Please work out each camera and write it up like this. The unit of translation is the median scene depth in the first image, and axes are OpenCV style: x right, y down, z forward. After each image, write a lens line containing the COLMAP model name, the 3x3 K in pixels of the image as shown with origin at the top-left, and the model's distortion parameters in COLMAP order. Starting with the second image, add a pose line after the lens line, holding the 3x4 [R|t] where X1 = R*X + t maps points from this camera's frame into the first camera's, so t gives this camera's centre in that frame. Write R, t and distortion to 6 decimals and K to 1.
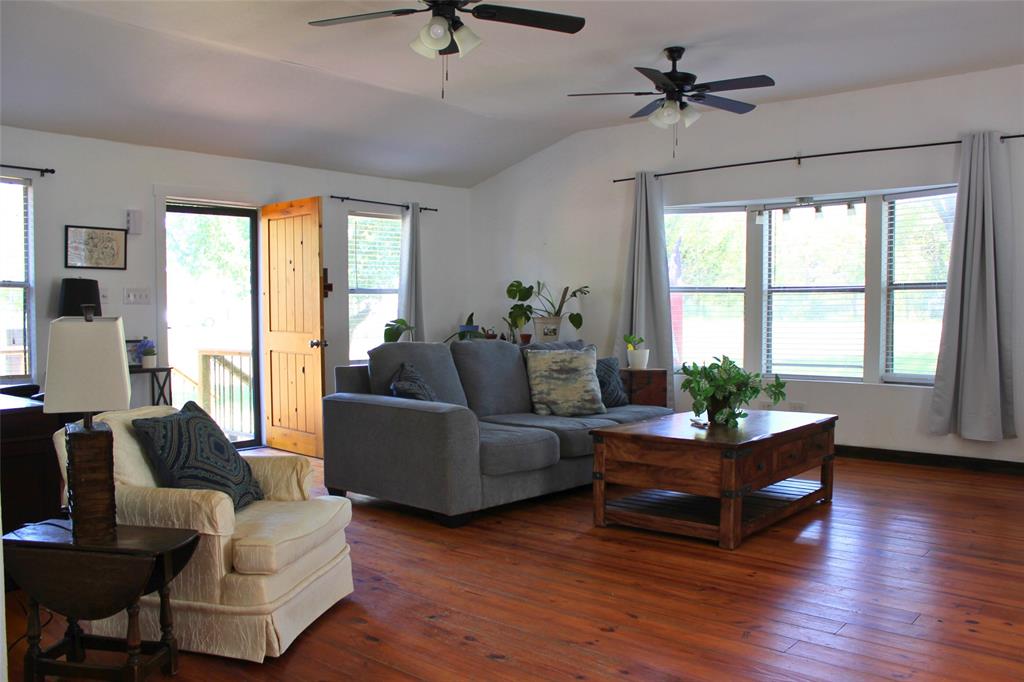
lens RADIAL K [[914.6, 0, 499.2], [0, 914.6, 343.2], [0, 0, 1]] dist [-0.000934, 0.017162]
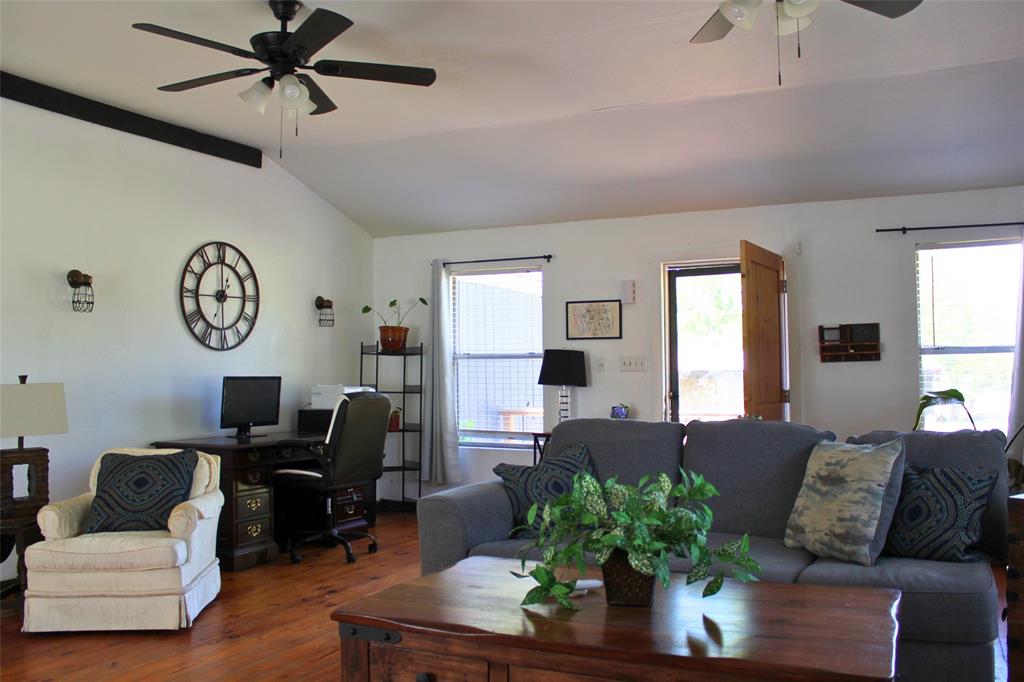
lens RADIAL K [[914.6, 0, 499.2], [0, 914.6, 343.2], [0, 0, 1]] dist [-0.000934, 0.017162]
pose [[0.310240, -0.031791, -0.950127, 0.487124], [-0.030683, 0.998585, -0.043431, -0.023498], [0.950163, 0.042627, 0.308826, 0.498486]]
